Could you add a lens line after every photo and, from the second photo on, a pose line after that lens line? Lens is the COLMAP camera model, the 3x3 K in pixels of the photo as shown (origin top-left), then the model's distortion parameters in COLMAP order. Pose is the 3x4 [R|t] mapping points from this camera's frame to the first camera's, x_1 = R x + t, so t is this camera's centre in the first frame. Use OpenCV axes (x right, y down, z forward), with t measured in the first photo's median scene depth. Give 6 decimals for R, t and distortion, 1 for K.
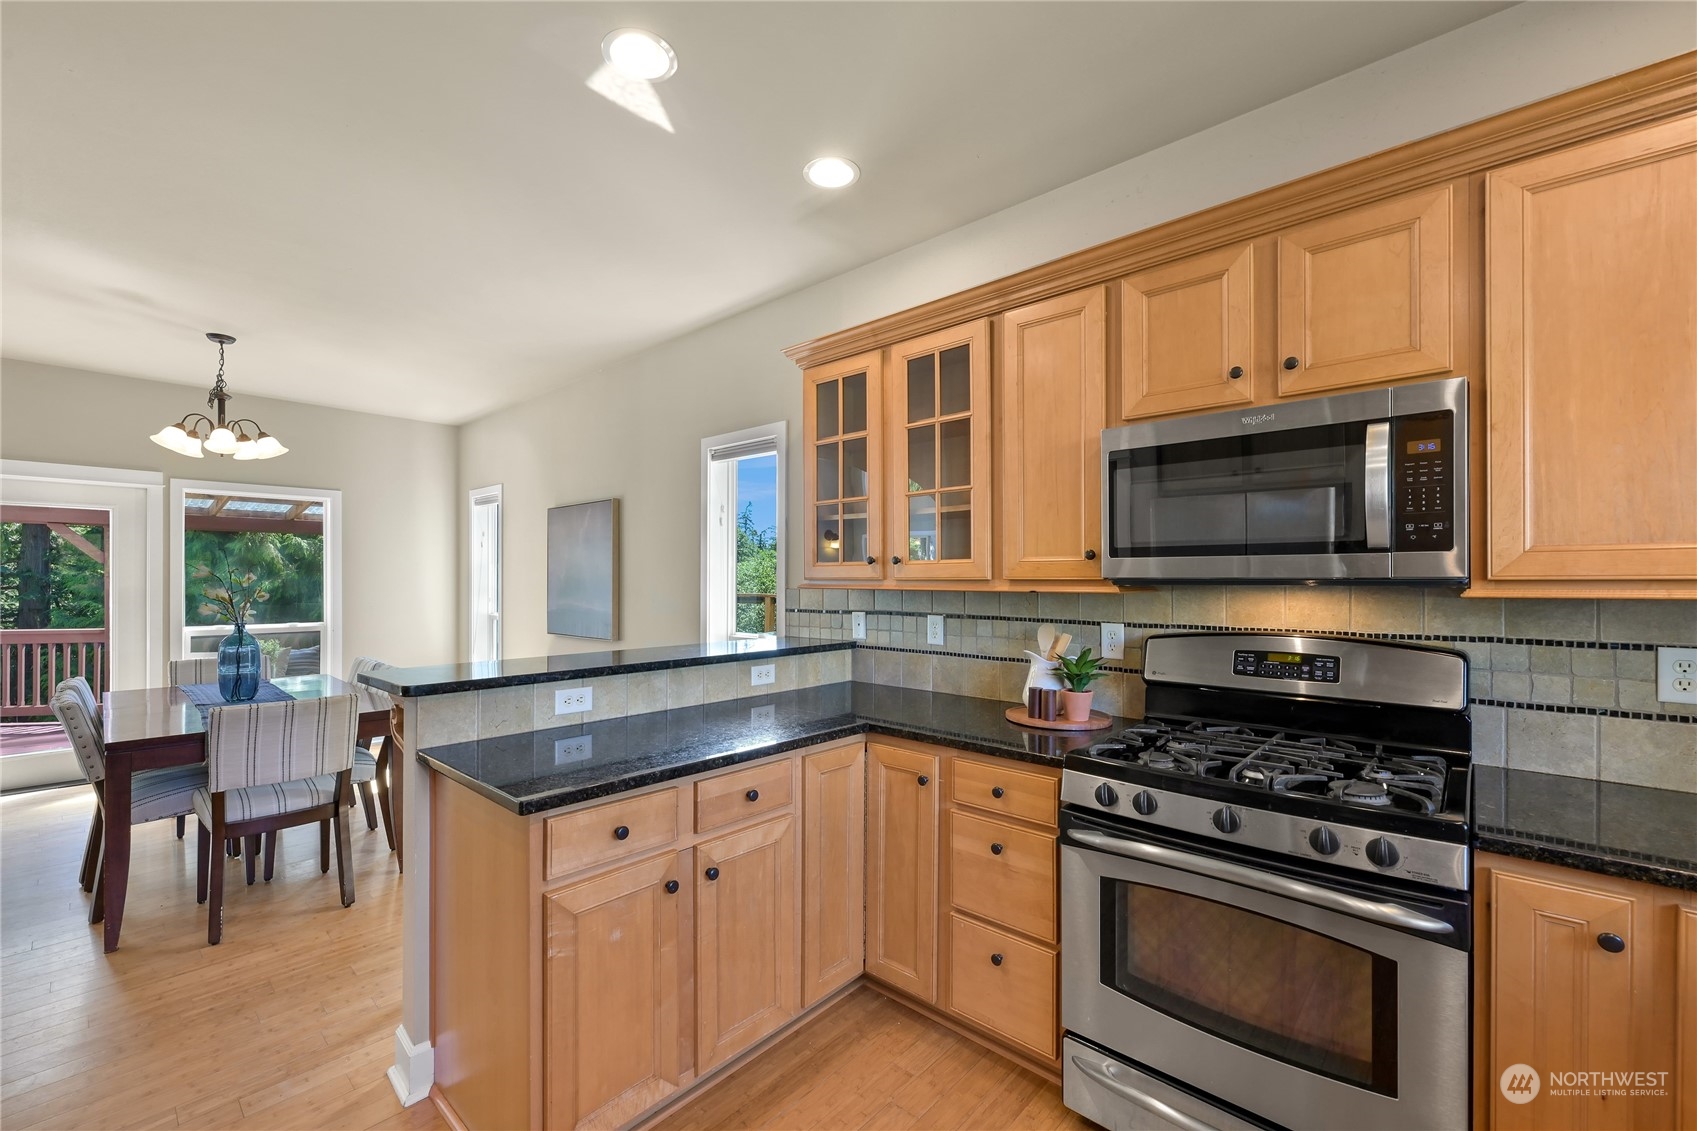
lens RADIAL K [[698.8, 0, 850.2], [0, 698.8, 574.8], [0, 0, 1]] dist [0.001146, 0.000141]
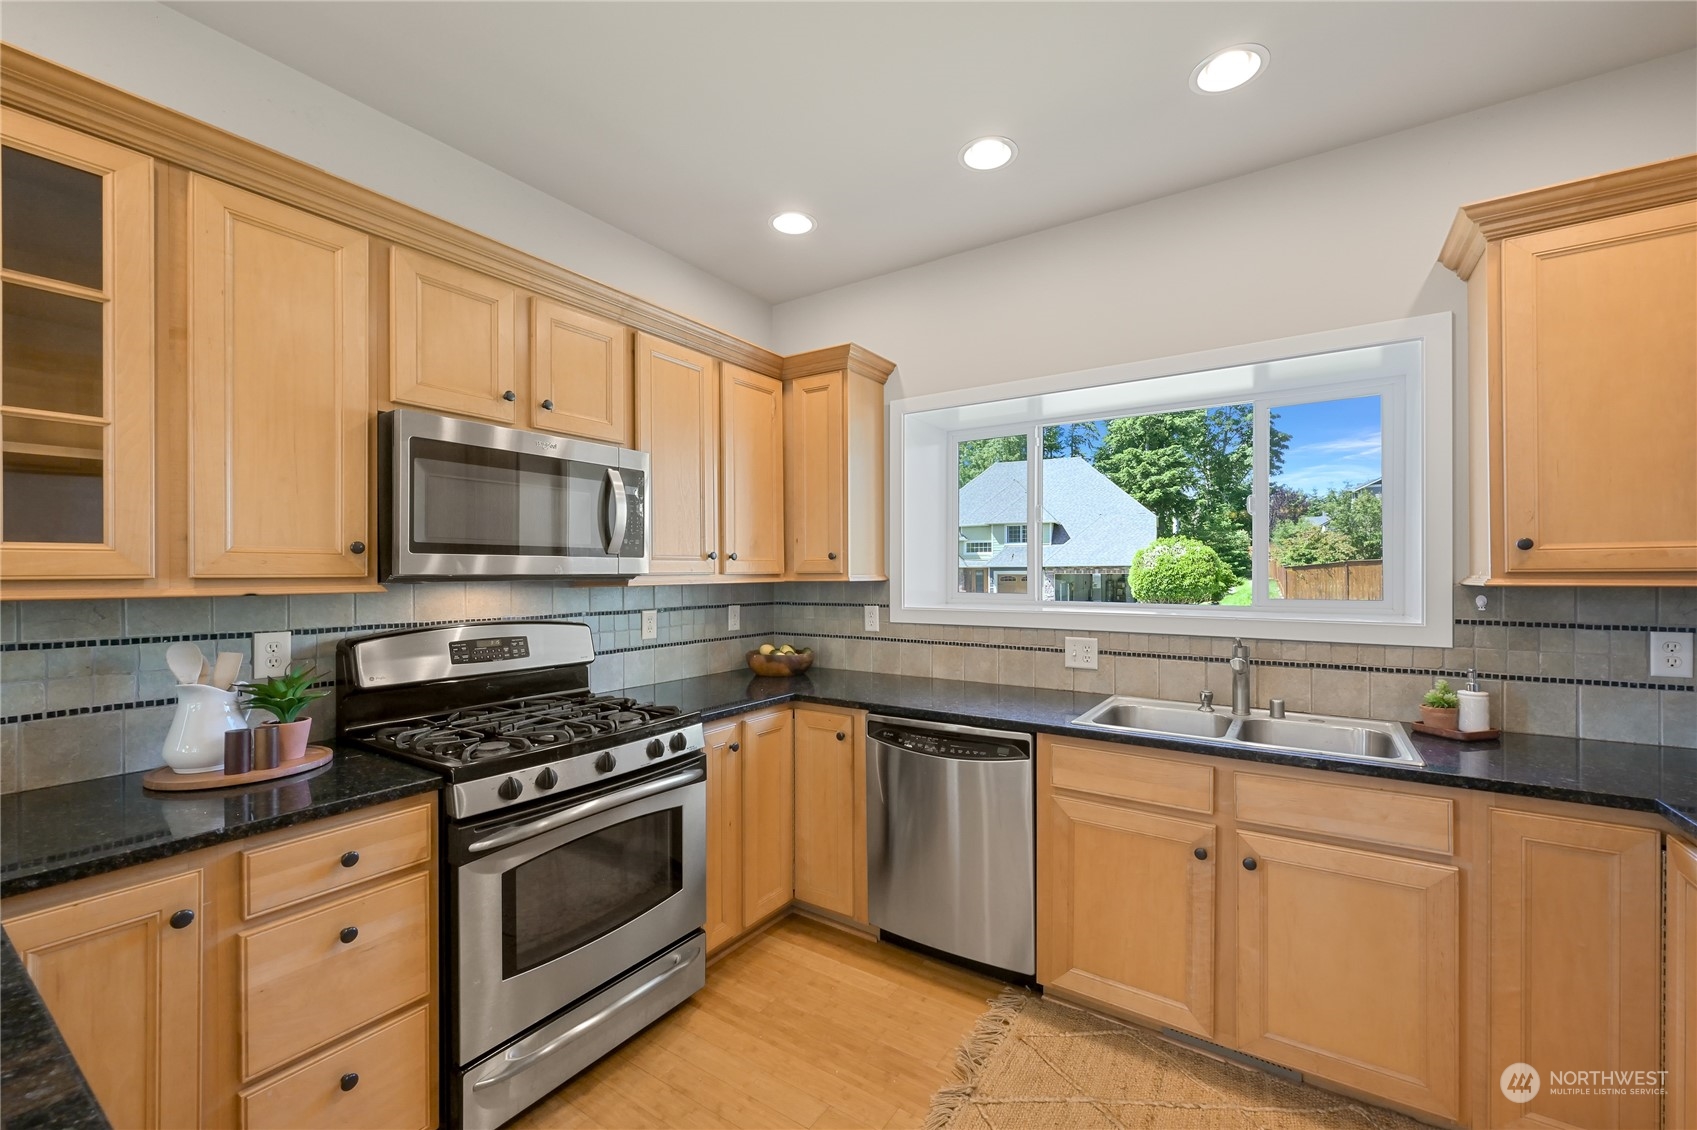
lens RADIAL K [[682.8, 0, 848.5], [0, 682.8, 565.0], [0, 0, 1]] dist [-0.000925, -0.000111]
pose [[-0.140932, 0.013917, 0.989922, -0.578909], [-0.000327, 0.999900, -0.014103, 0.004077], [-0.990019, -0.002311, -0.140913, 0.552206]]
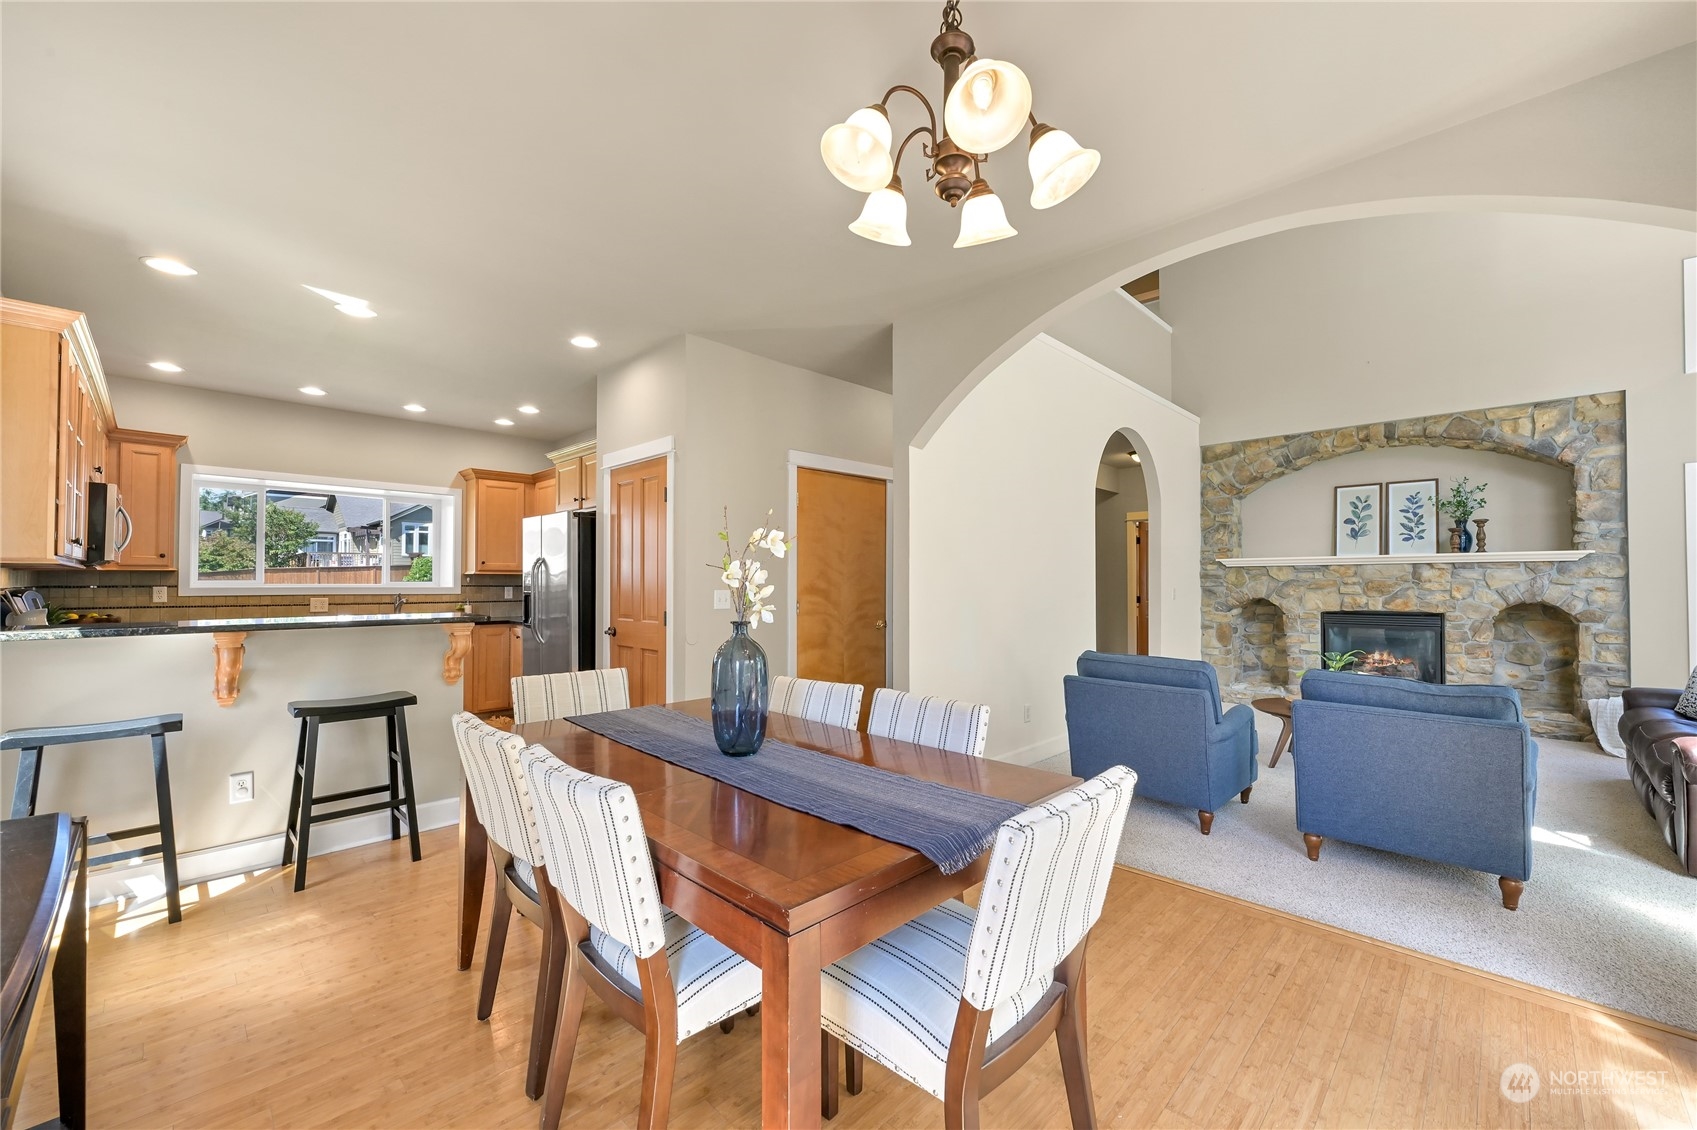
lens RADIAL K [[671.1, 0, 839.5], [0, 671.1, 573.7], [0, 0, 1]] dist [-0.001763, 0.000051]
pose [[-0.998597, 0.000300, 0.052946, -1.879595], [-0.000513, 0.999882, -0.015339, 0.075632], [-0.052944, -0.015345, -0.998480, 3.006803]]
